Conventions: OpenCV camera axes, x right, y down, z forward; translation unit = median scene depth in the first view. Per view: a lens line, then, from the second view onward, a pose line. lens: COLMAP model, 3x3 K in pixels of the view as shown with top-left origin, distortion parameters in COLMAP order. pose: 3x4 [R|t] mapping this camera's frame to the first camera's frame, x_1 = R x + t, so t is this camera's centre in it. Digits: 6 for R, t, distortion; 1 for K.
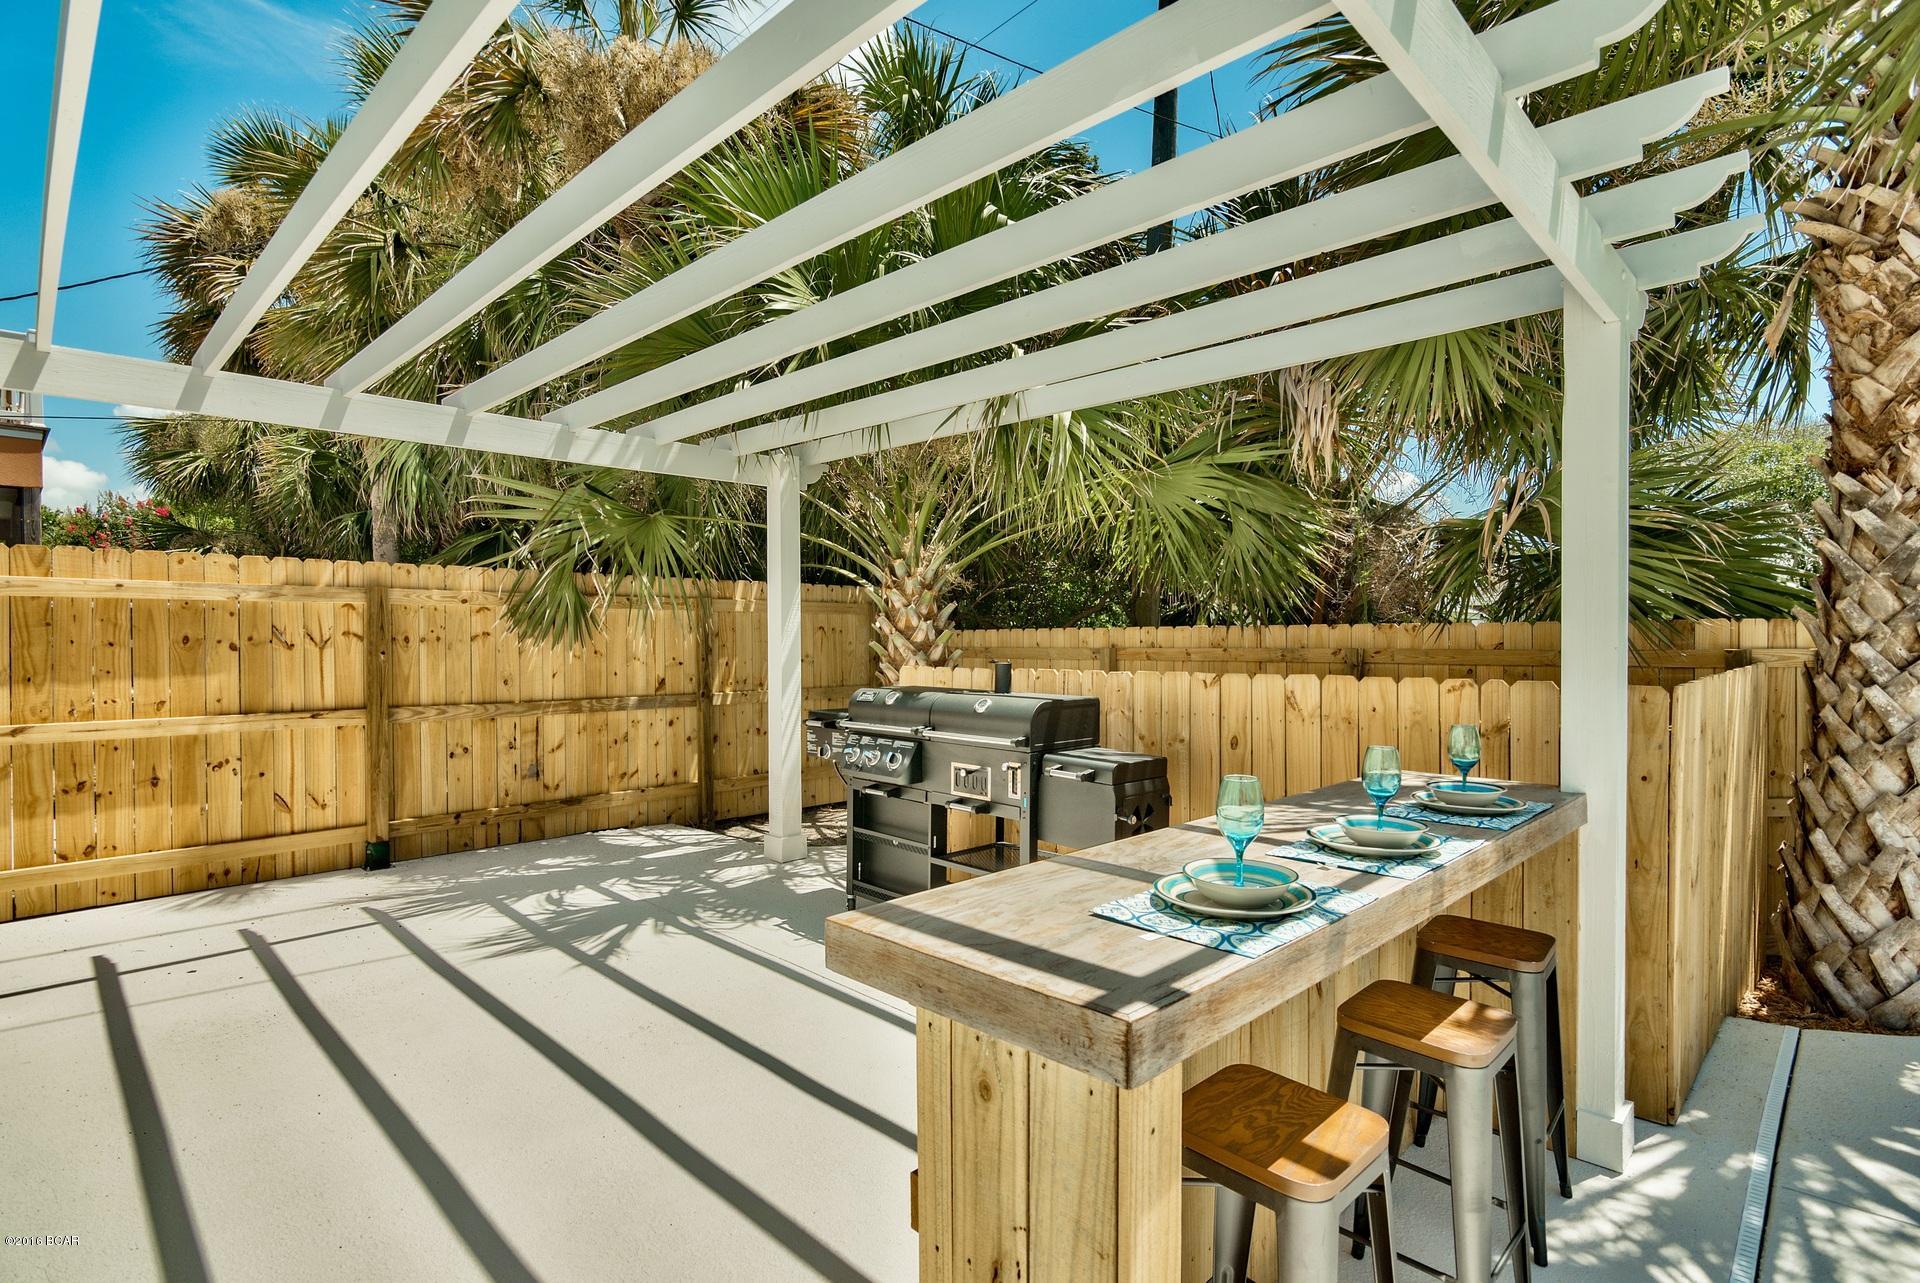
lens RADIAL K [[947.9, 0, 963.0], [0, 947.9, 667.2], [0, 0, 1]] dist [-0.001409, -0.000185]
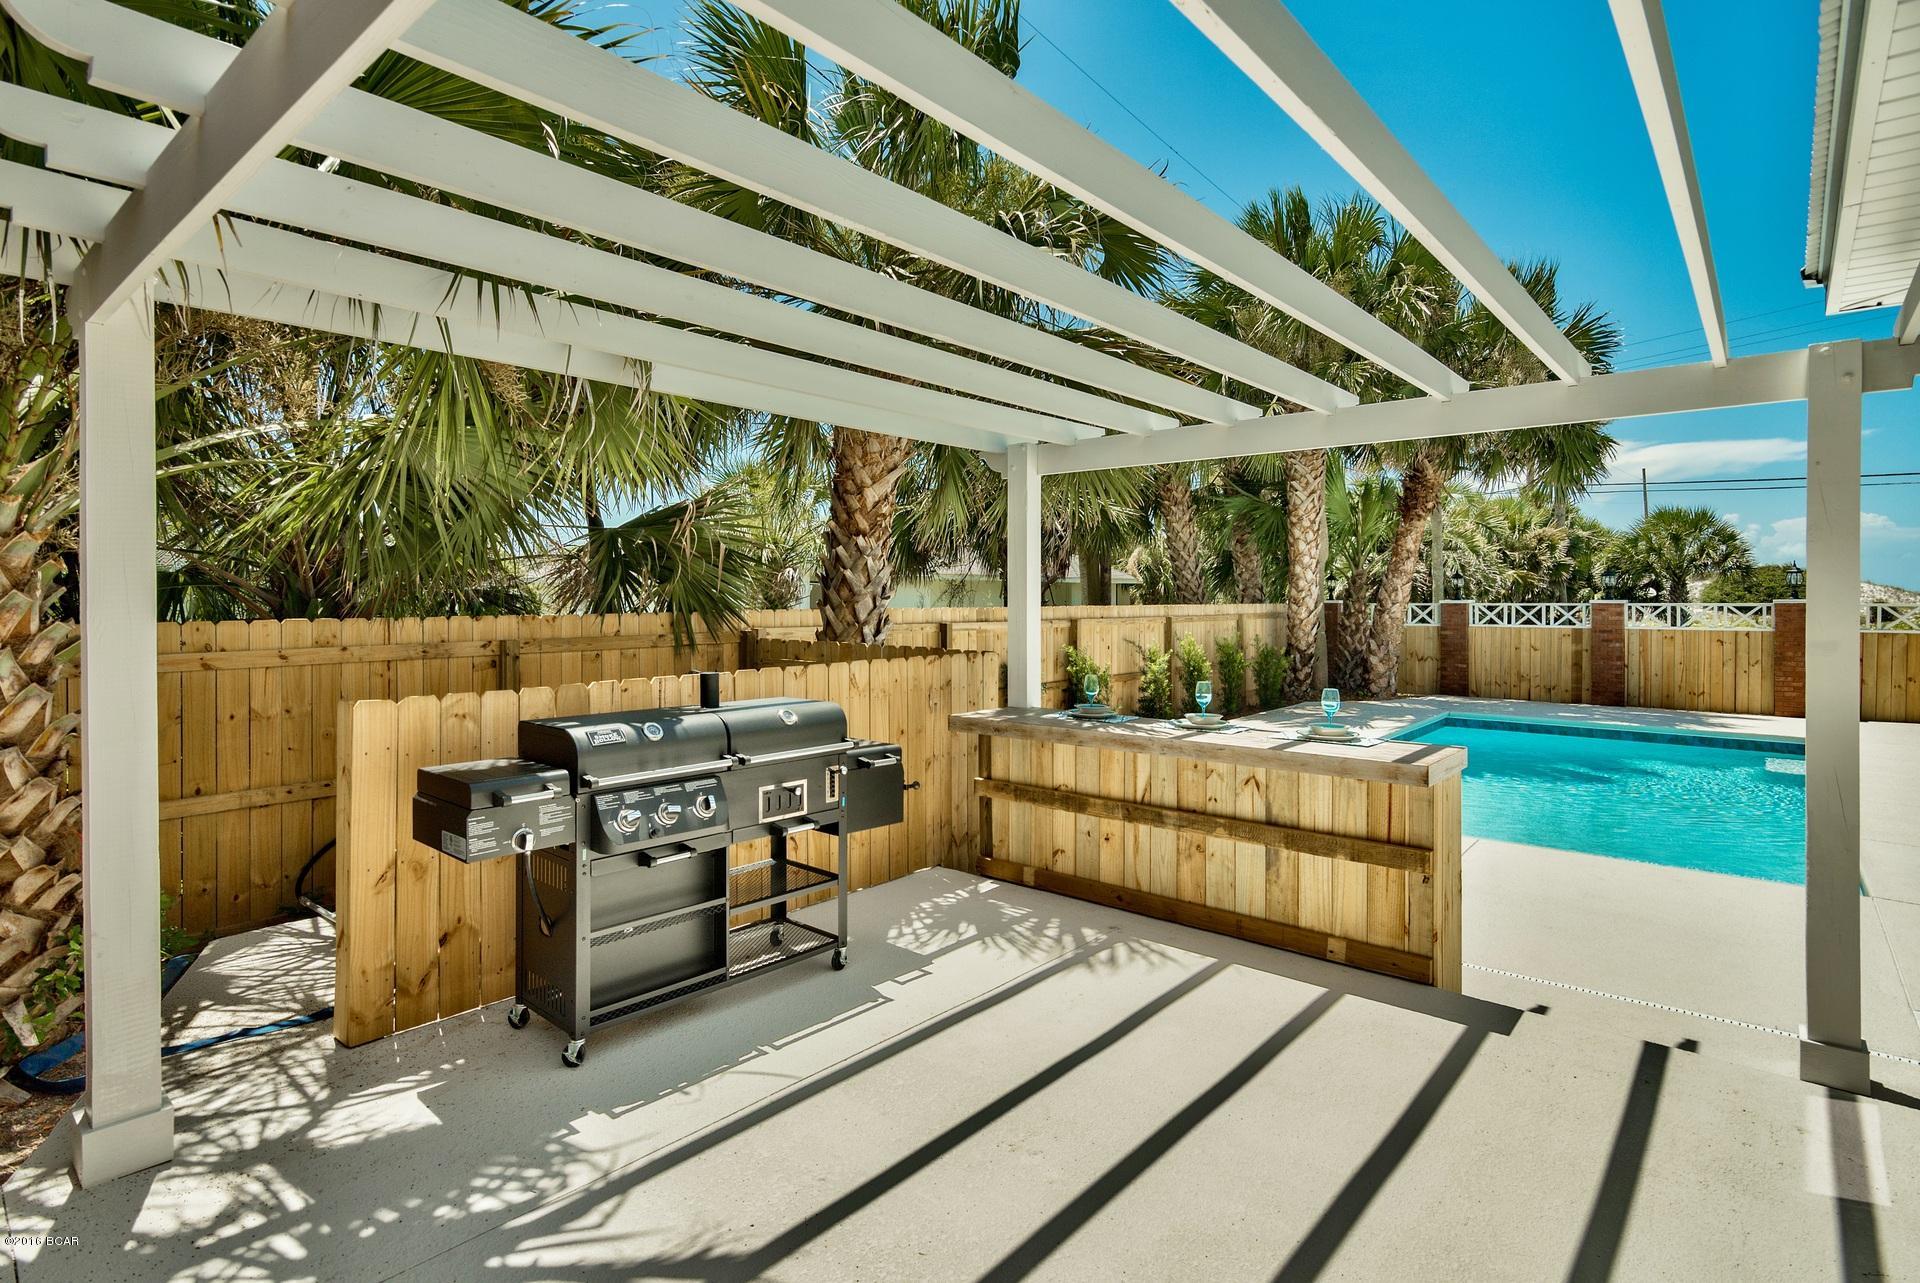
lens RADIAL K [[967.8, 0, 959.4], [0, 967.8, 588.8], [0, 0, 1]] dist [0.013079, -0.000694]
pose [[-0.066065, 0.008889, 0.997776, -0.857455], [0.034349, 0.999388, -0.006629, -0.068045], [-0.997224, 0.033835, -0.066330, 0.794192]]
